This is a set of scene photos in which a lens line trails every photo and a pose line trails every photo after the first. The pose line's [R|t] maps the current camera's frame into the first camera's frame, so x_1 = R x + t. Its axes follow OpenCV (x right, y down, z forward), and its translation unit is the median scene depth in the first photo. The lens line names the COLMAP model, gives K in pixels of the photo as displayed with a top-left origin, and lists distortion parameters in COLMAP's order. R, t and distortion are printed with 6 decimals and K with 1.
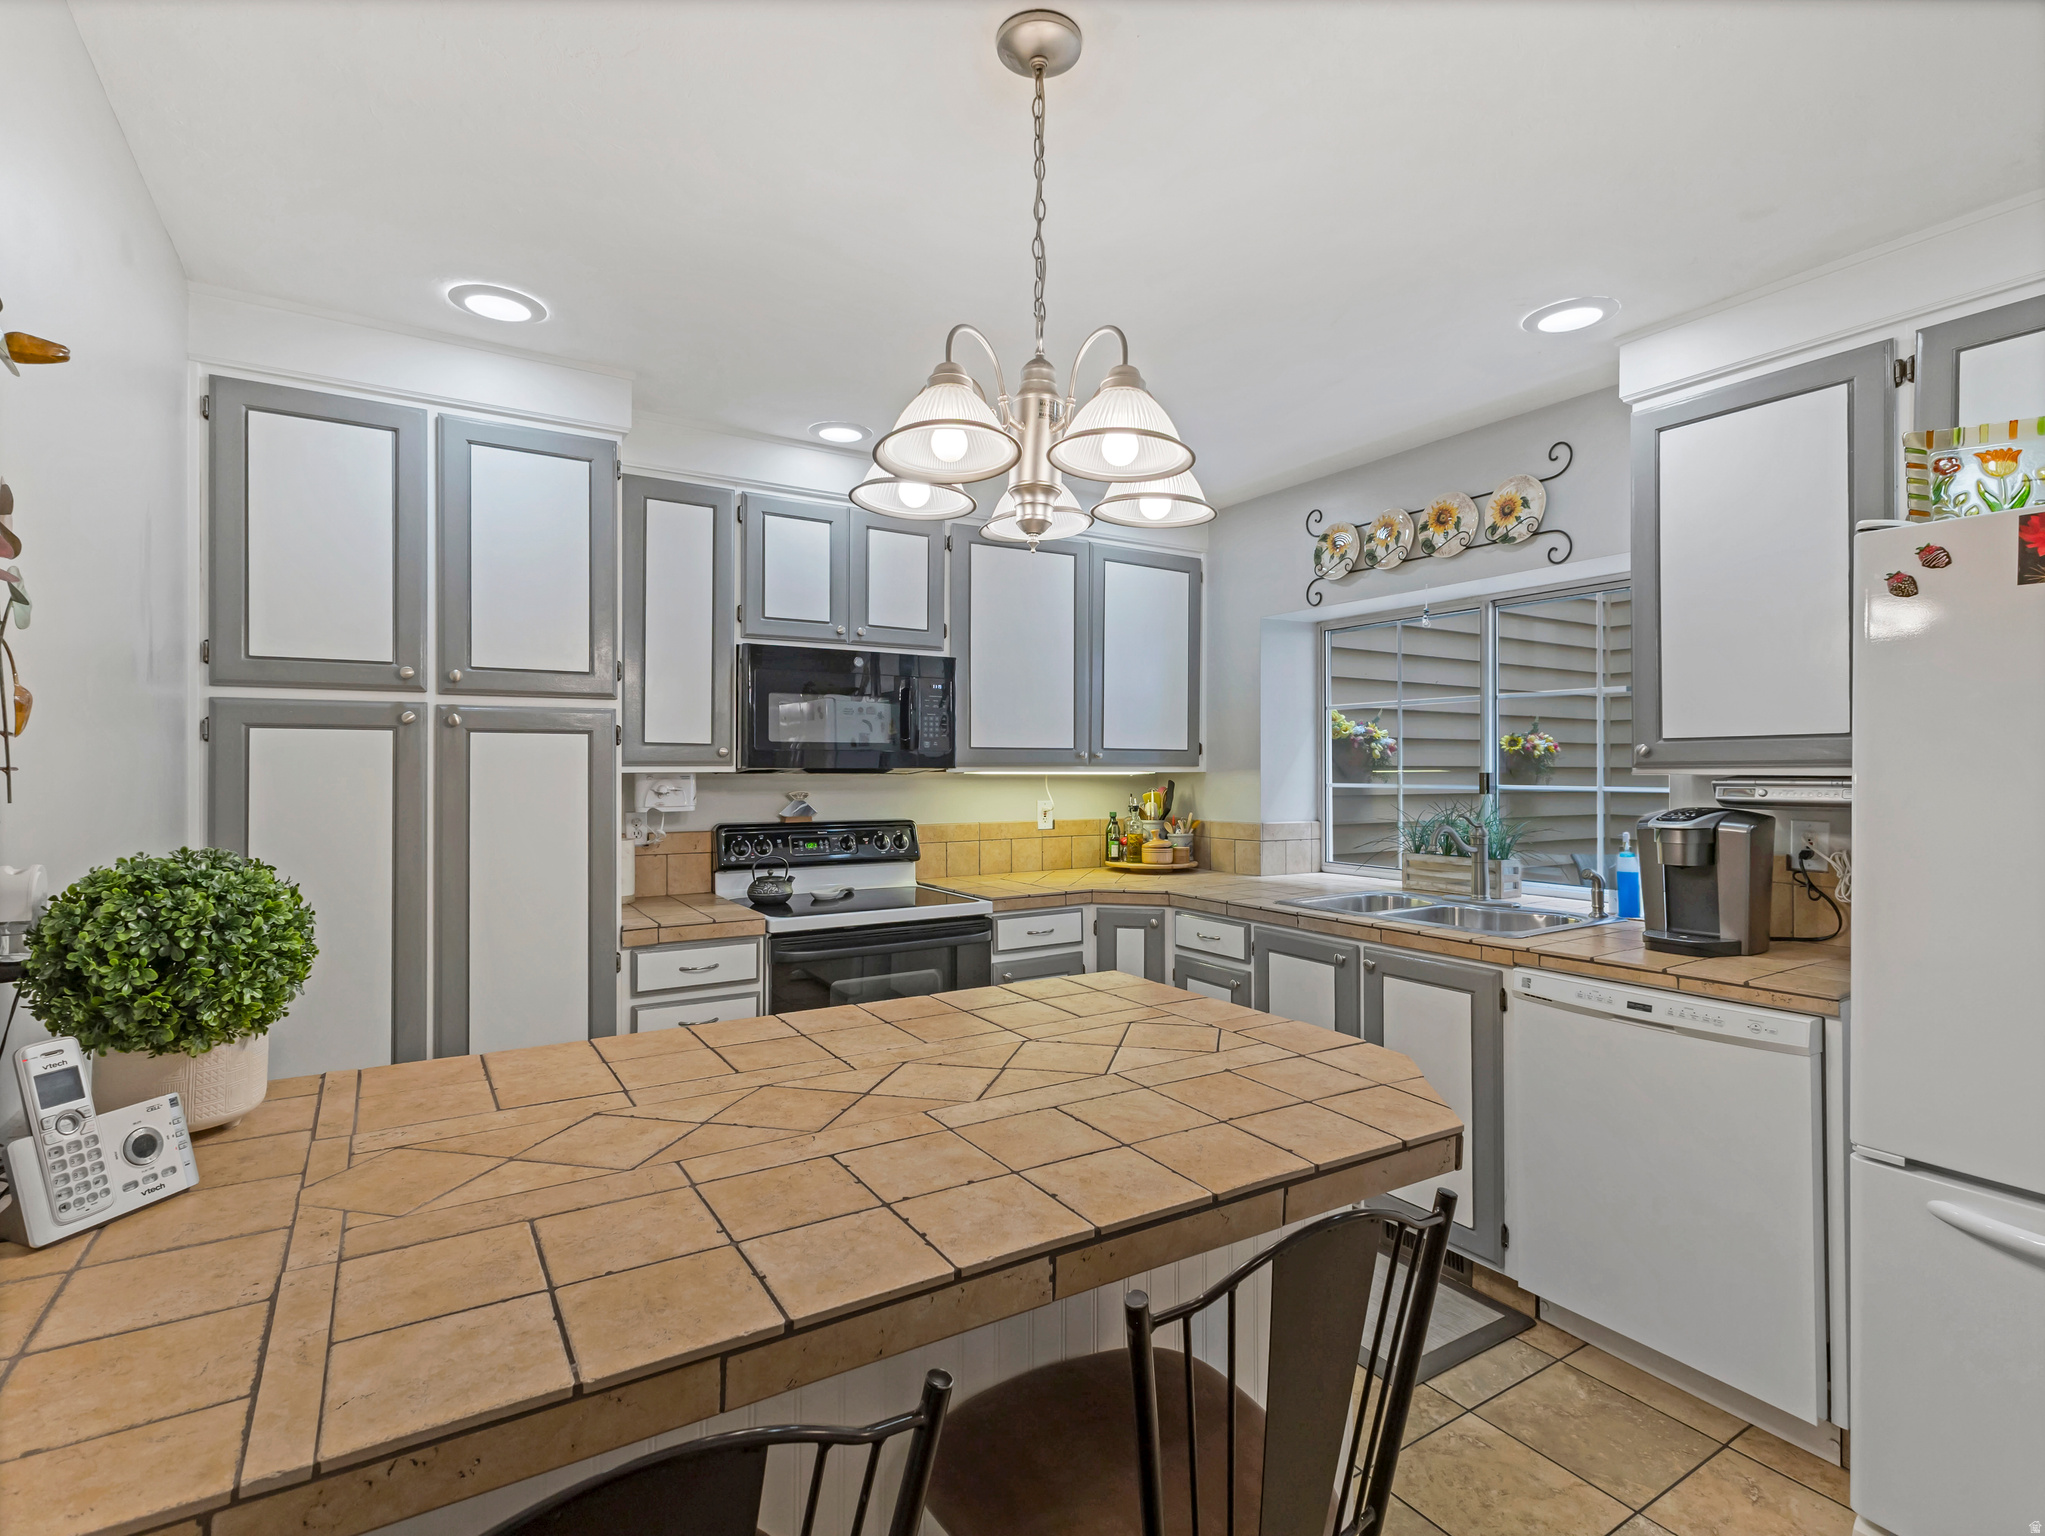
lens RADIAL K [[1011.0, 0, 1032.1], [0, 1011.0, 769.2], [0, 0, 1]] dist [0.009932, 0.001821]
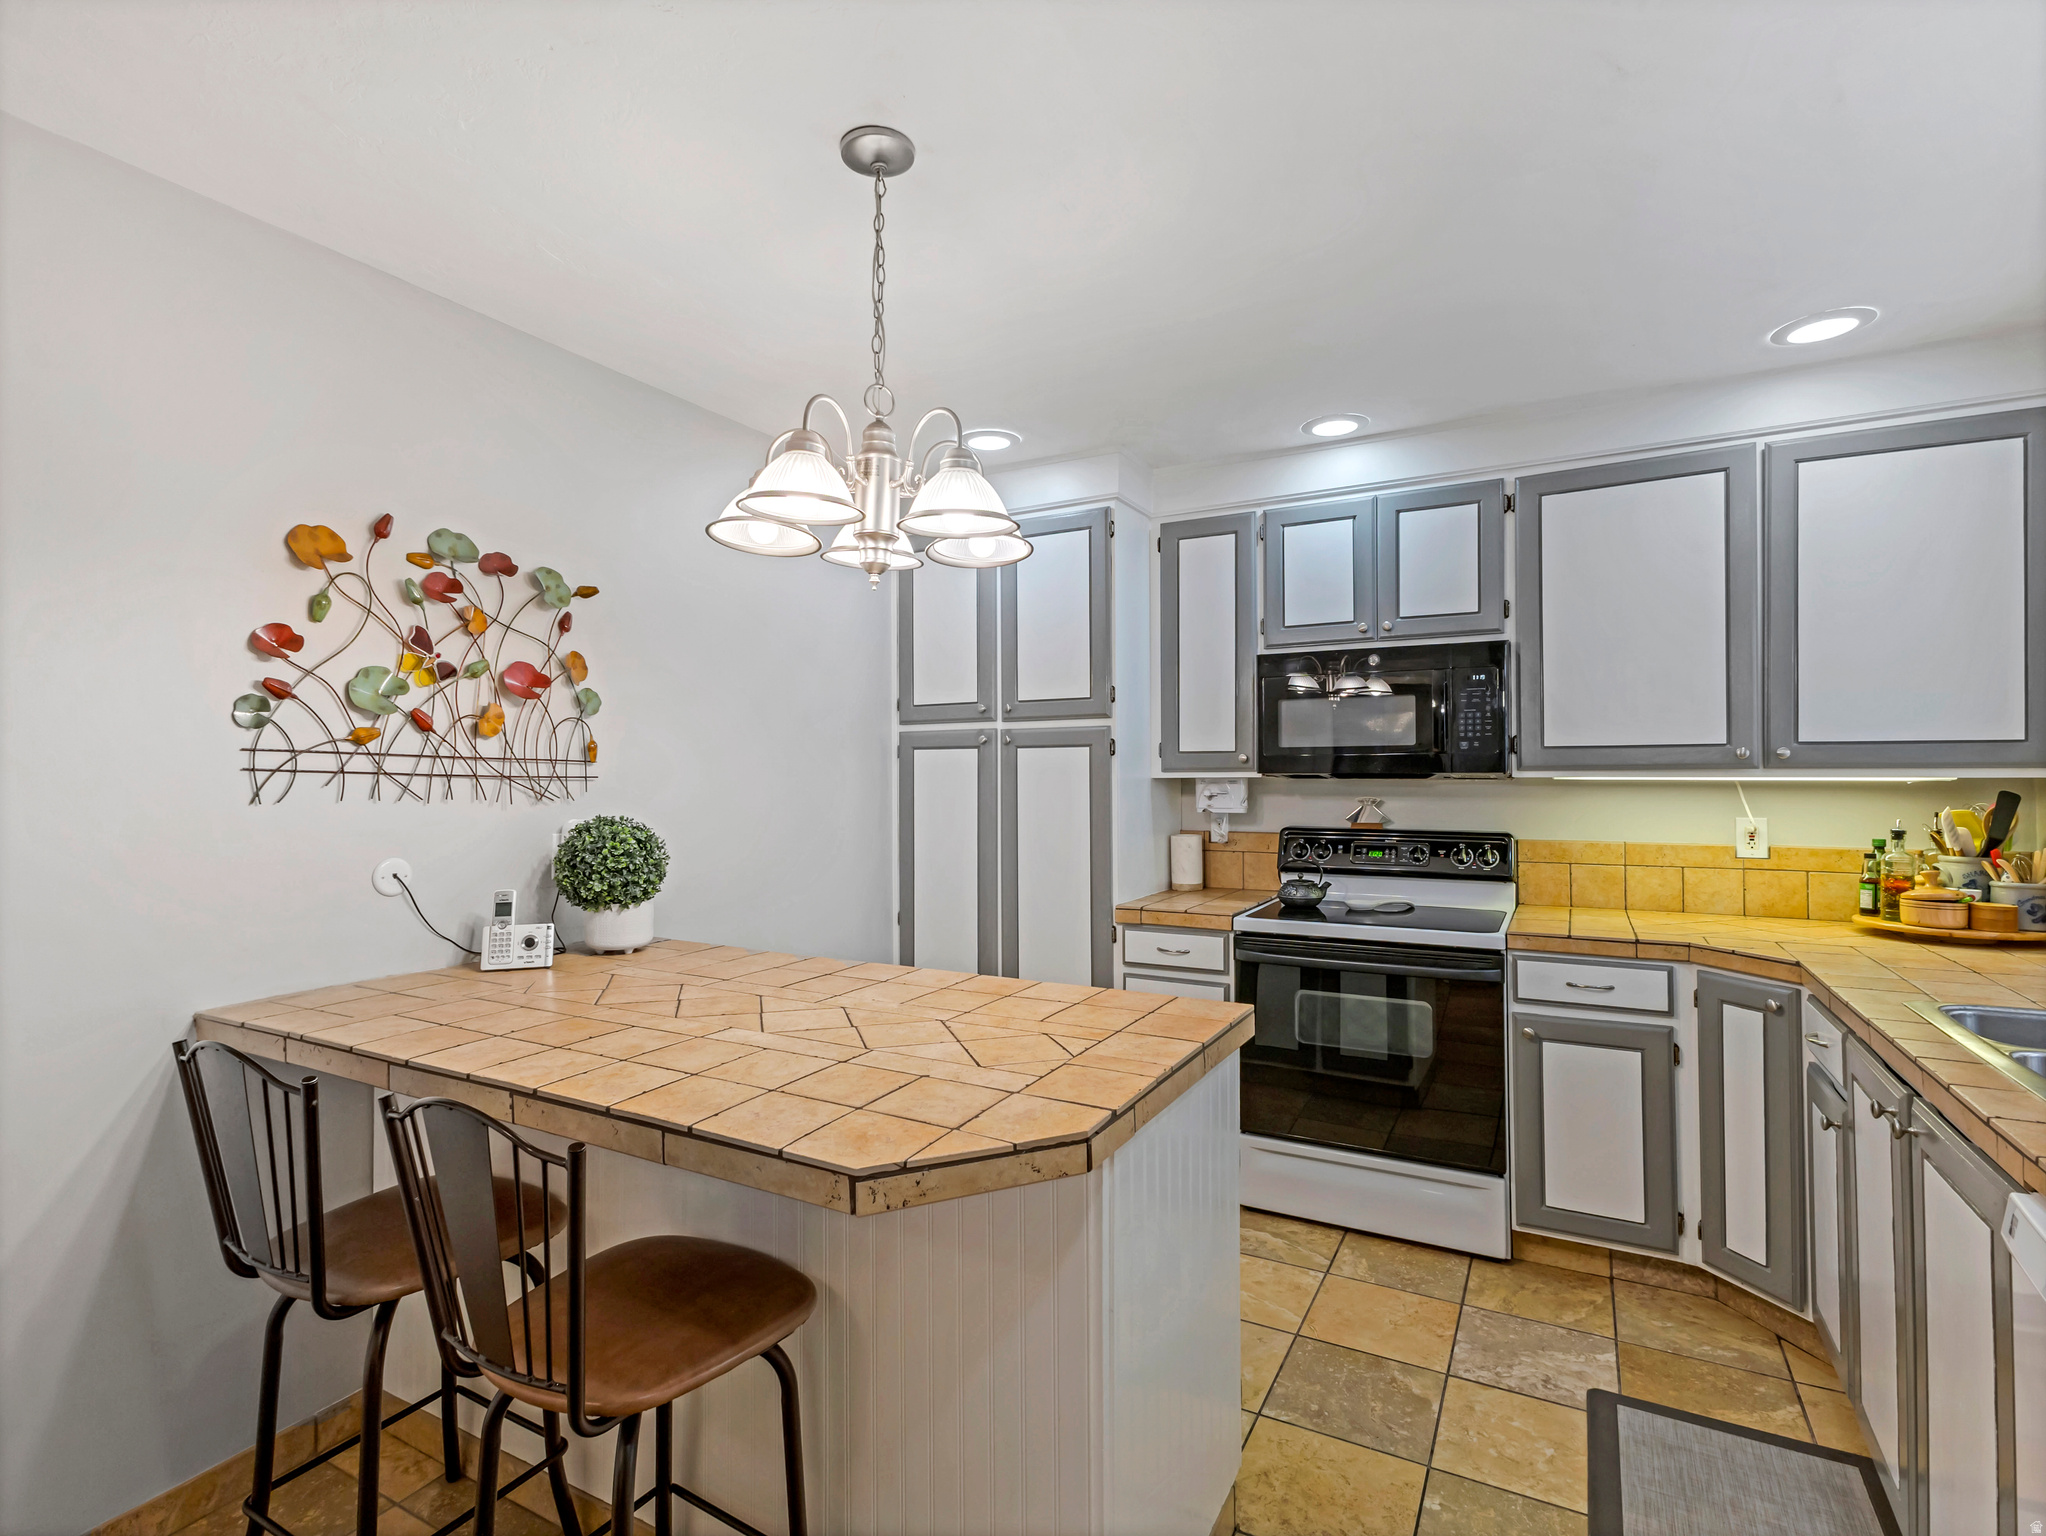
lens RADIAL K [[1011.5, 0, 1010.1], [0, 1011.5, 760.1], [0, 0, 1]] dist [0.009932, 0.001821]
pose [[0.475503, -0.012551, -0.879624, 0.511497], [0.004038, 0.999919, -0.012084, -0.003137], [0.879705, 0.002194, 0.475515, 0.267837]]
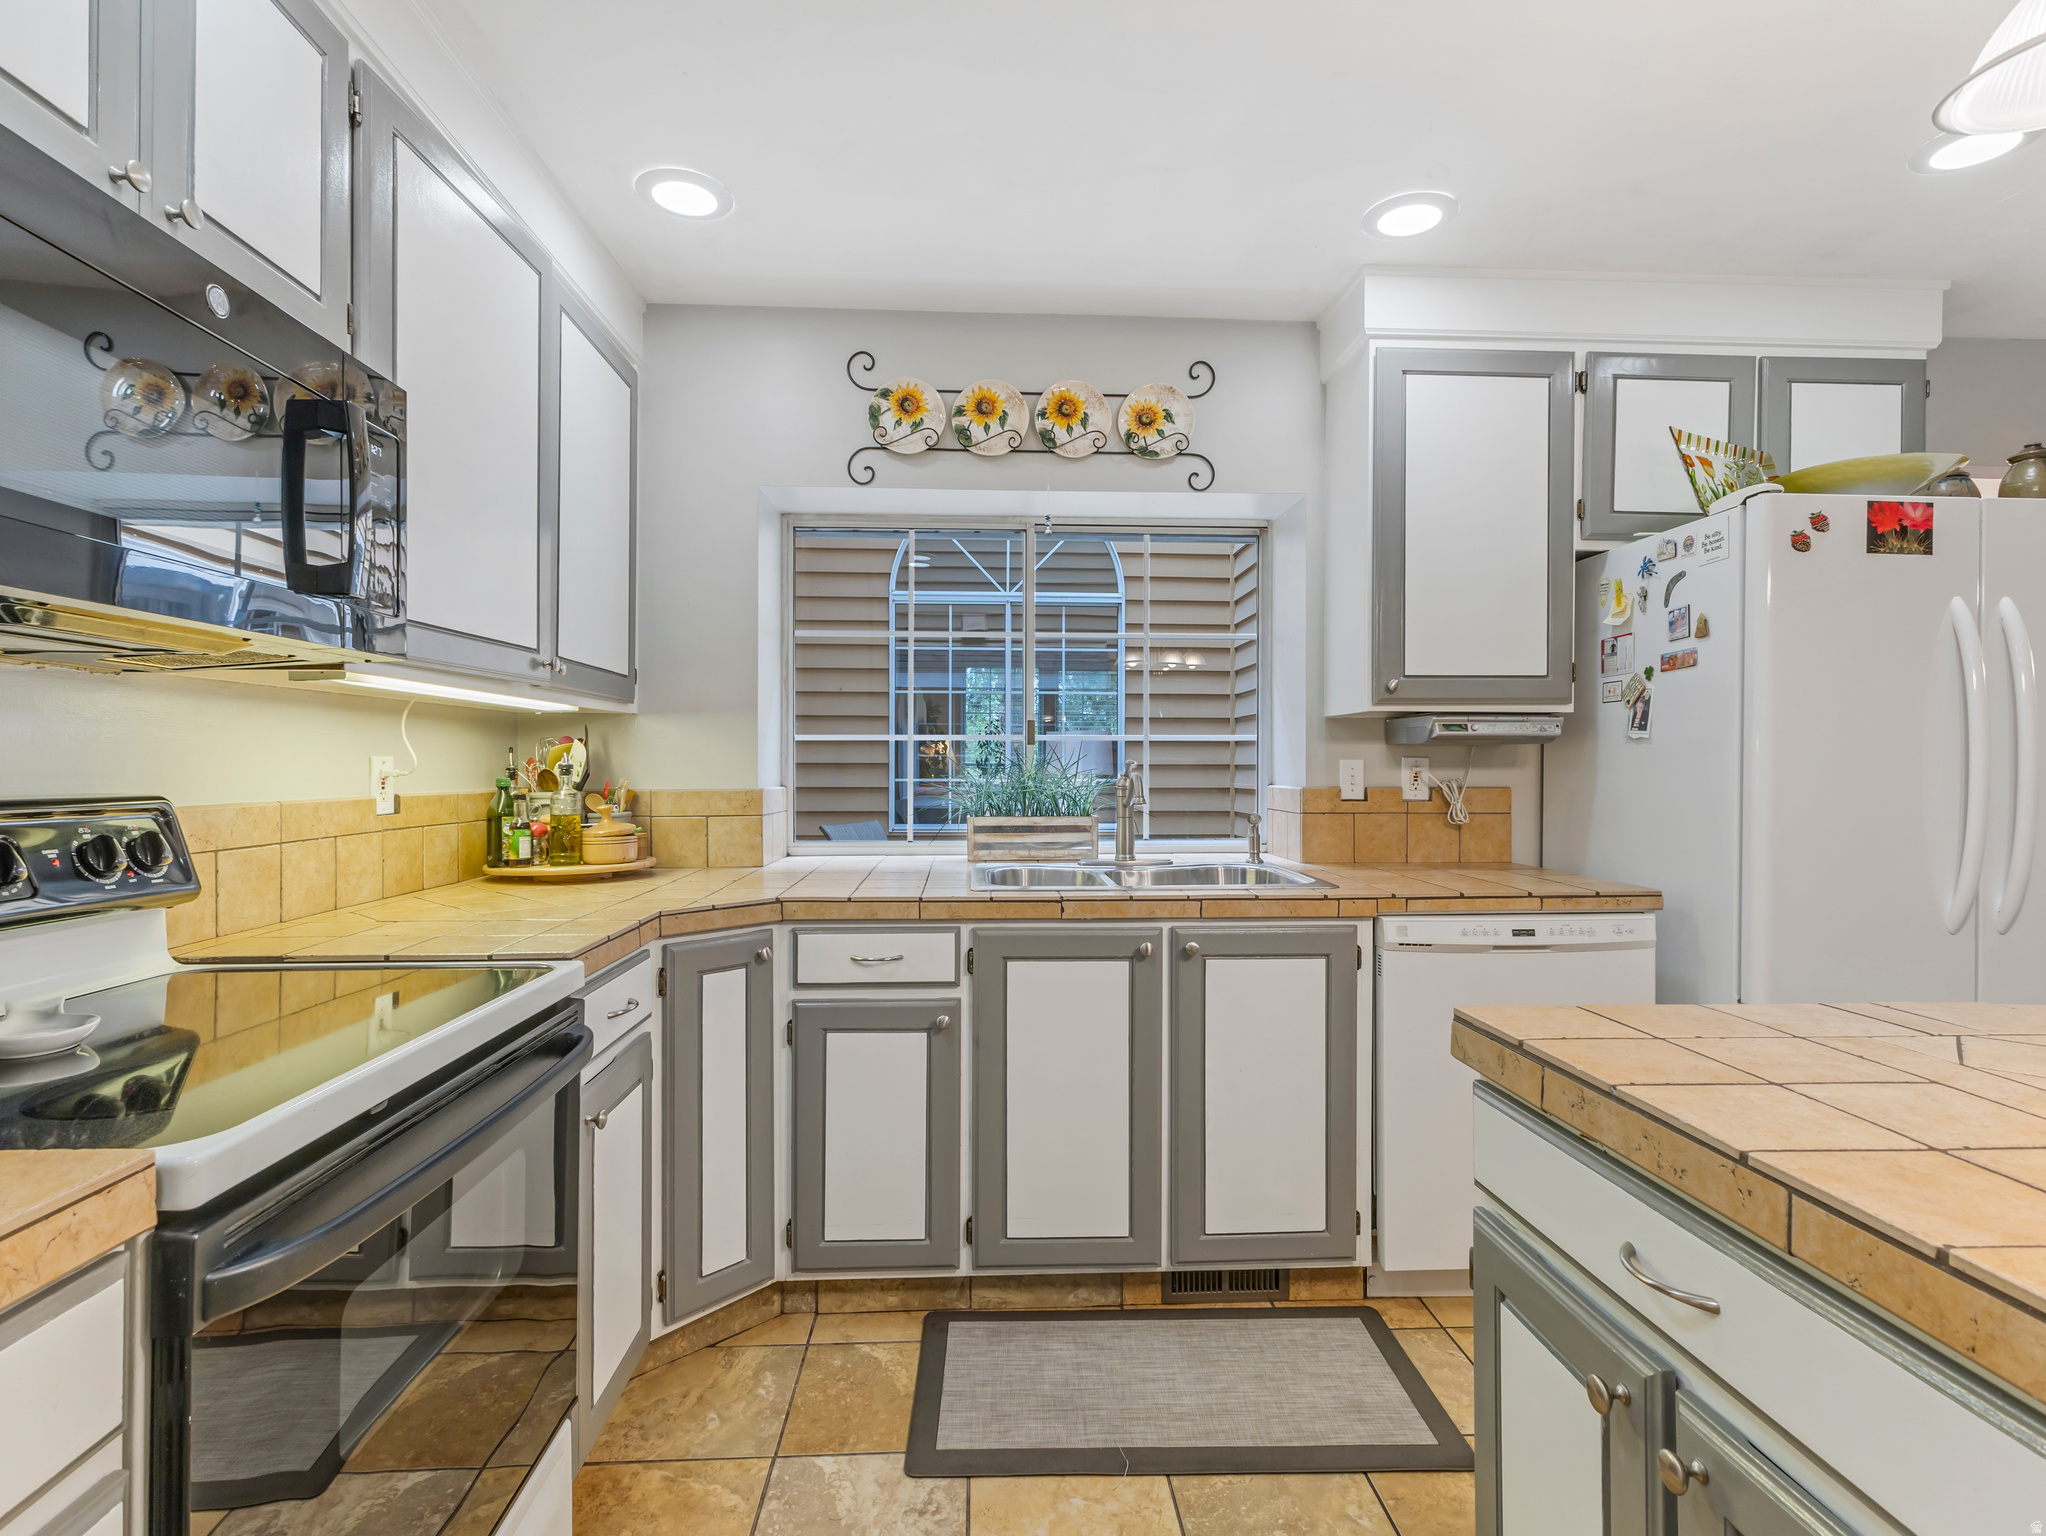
lens RADIAL K [[1011.5, 0, 1029.3], [0, 1011.5, 770.1], [0, 0, 1]] dist [0.009932, 0.001821]
pose [[0.483559, -0.004077, 0.875302, -0.347409], [-0.000579, 0.999987, 0.004978, 0.045848], [-0.875312, -0.002914, 0.483551, 0.635181]]
